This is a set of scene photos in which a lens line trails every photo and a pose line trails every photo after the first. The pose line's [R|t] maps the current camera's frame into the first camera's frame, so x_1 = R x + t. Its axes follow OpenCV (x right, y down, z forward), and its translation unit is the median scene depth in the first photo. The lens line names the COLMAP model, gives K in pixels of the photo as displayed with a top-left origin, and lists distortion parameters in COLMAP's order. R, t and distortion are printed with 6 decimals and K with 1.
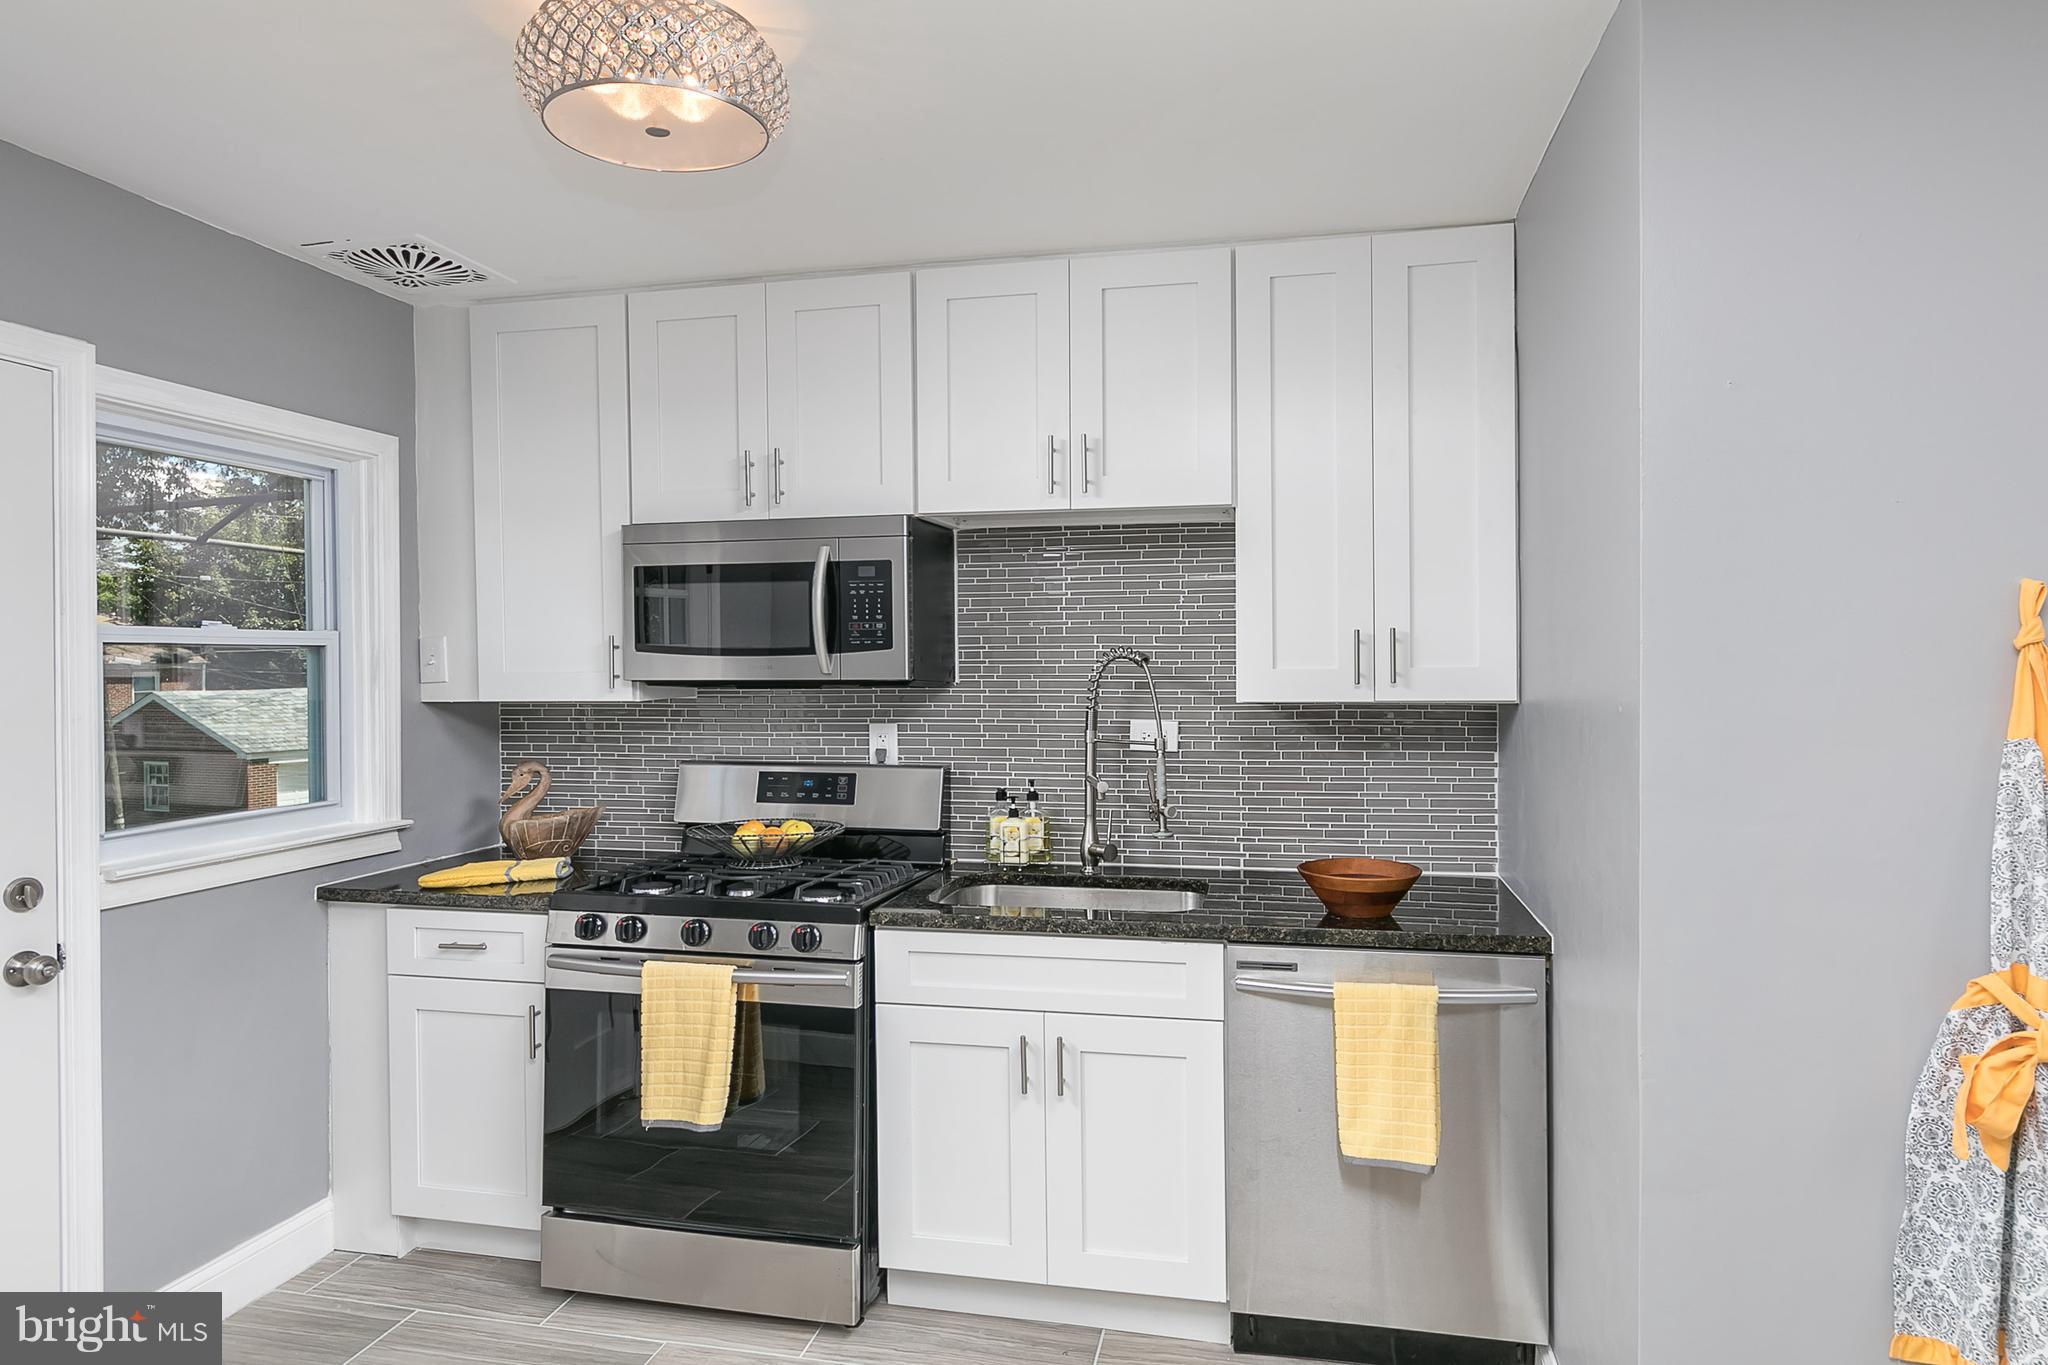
lens RADIAL K [[1162.4, 0, 1079.2], [0, 1162.4, 677.4], [0, 0, 1]] dist [0.008449, 0.002447]
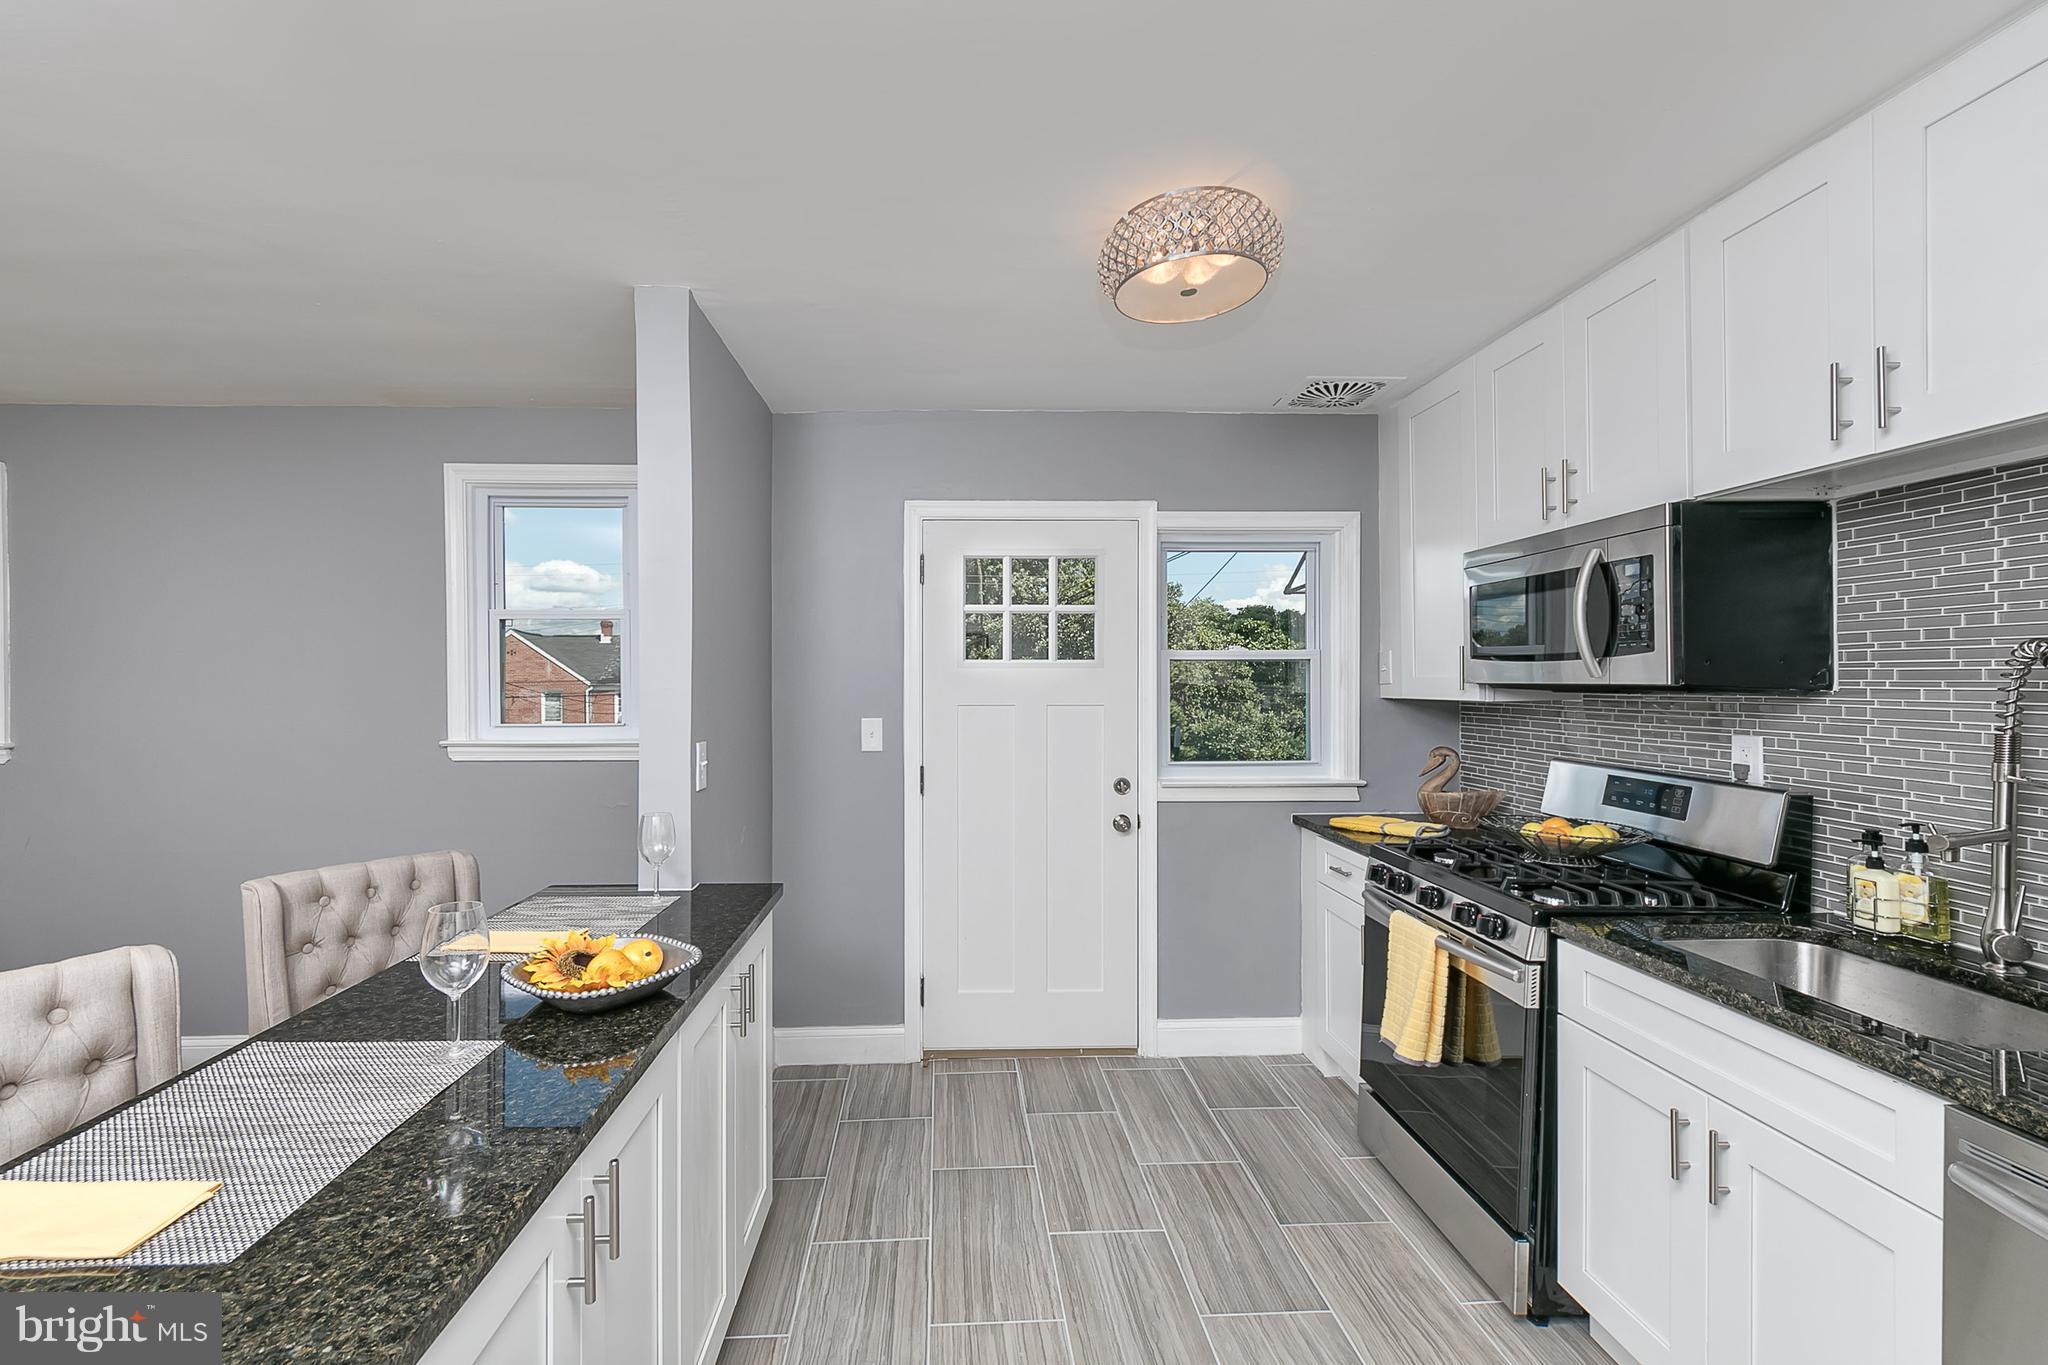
lens RADIAL K [[862.8, 0, 946.8], [0, 862.8, 689.4], [0, 0, 1]] dist [0.000230, -0.000583]
pose [[0.236900, 0.016268, -0.971398, 0.359974], [-0.012297, 0.999830, 0.013745, 0.003278], [0.971456, 0.008689, 0.237060, 0.289082]]
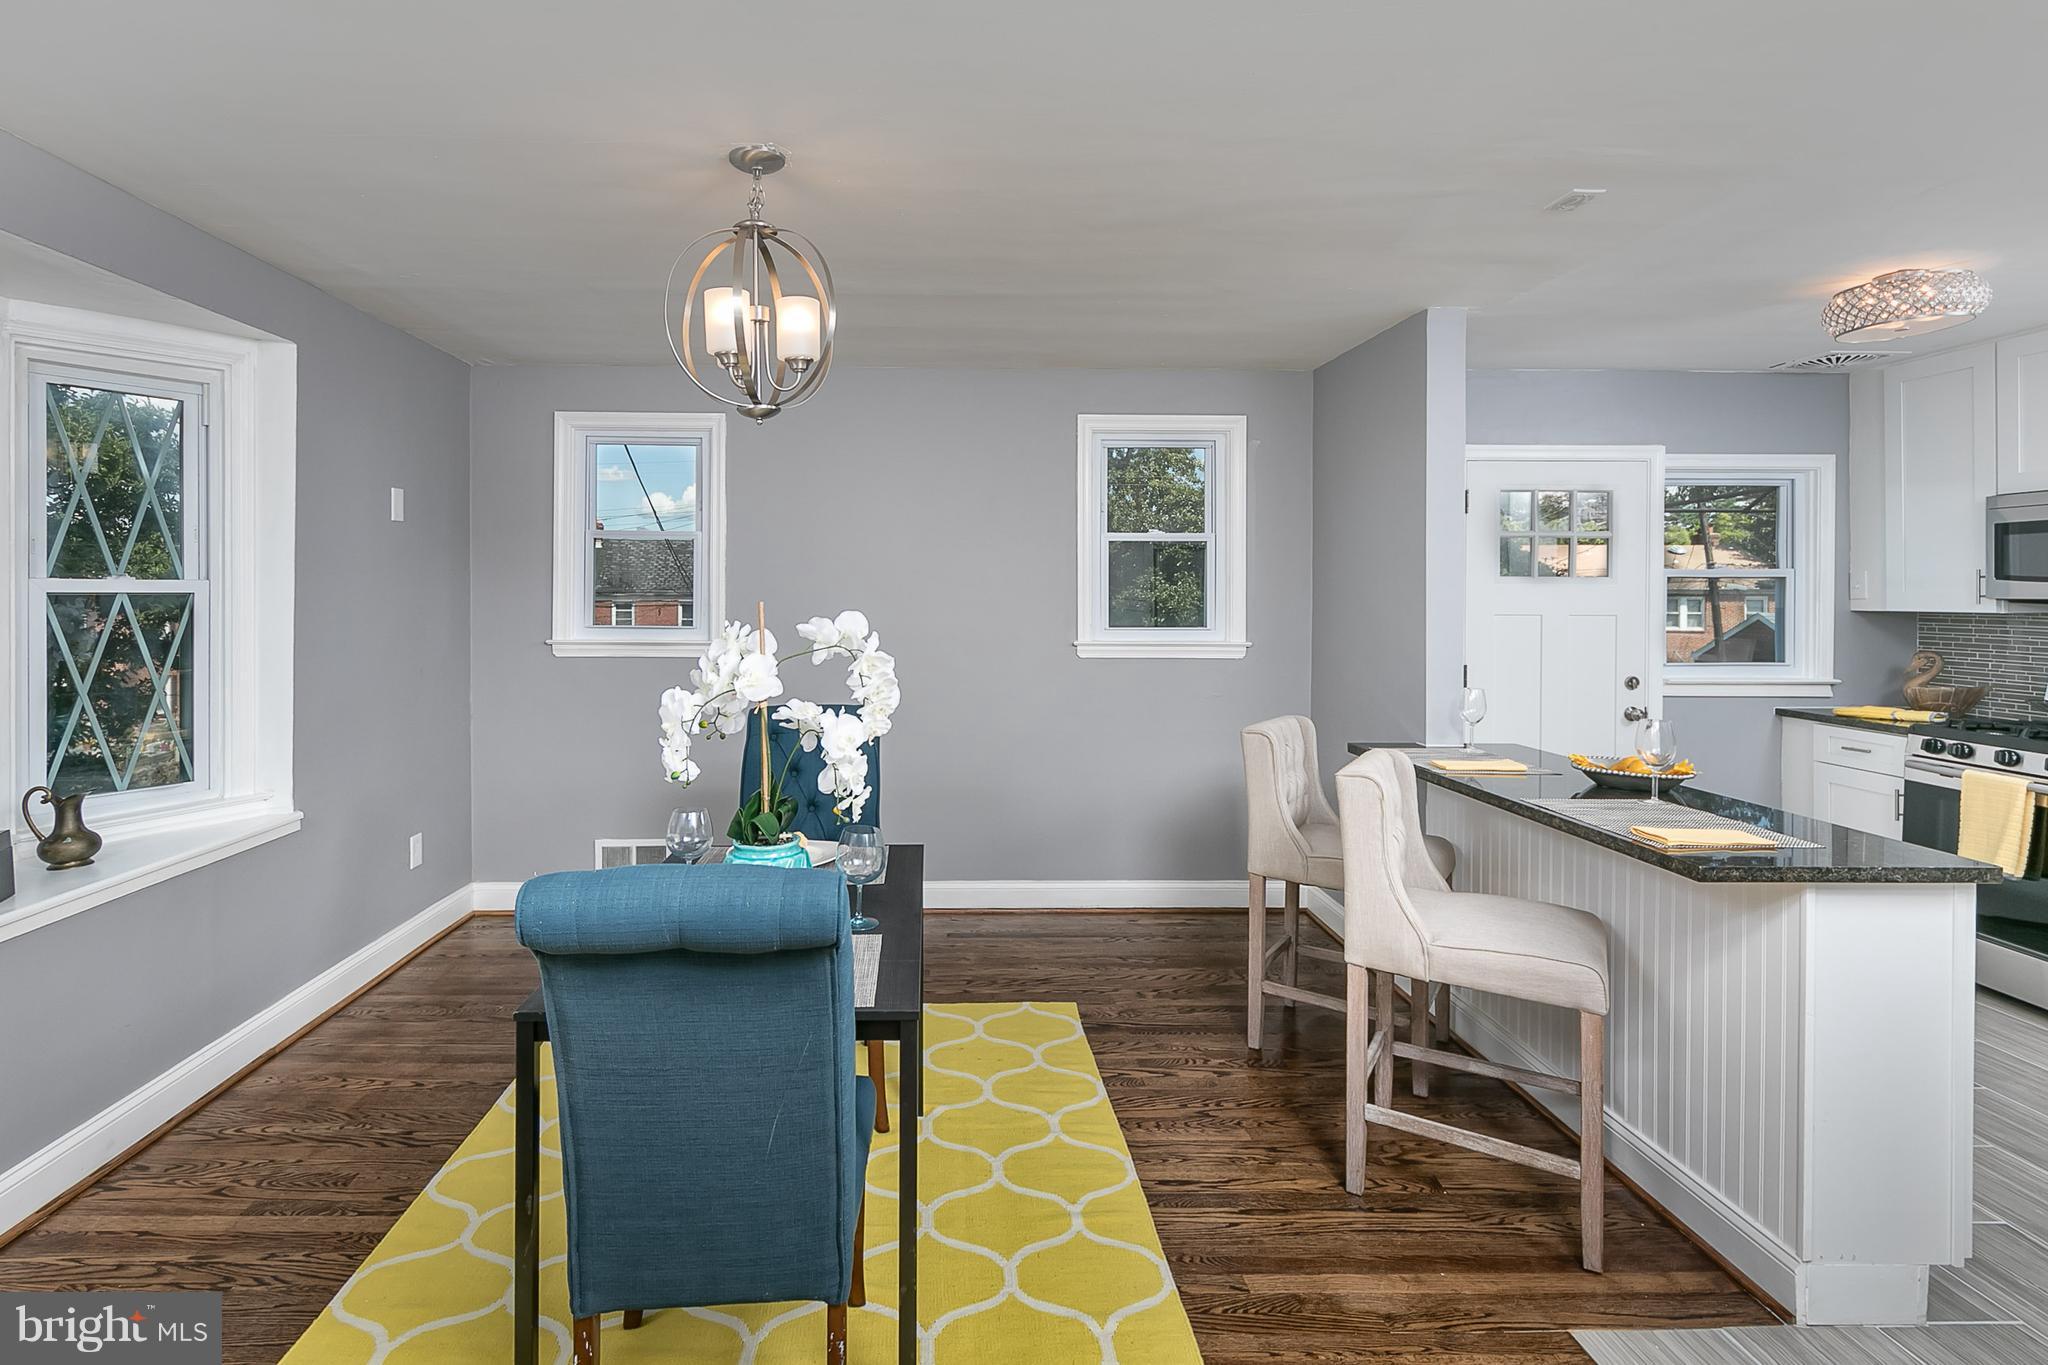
lens RADIAL K [[971.4, 0, 965.7], [0, 971.4, 593.4], [0, 0, 1]] dist [0.002792, 0.000534]
pose [[0.211755, 0.008144, -0.977289, 0.603147], [-0.015836, 0.999863, 0.004901, 0.010885], [0.977195, 0.014438, 0.211854, -0.605067]]
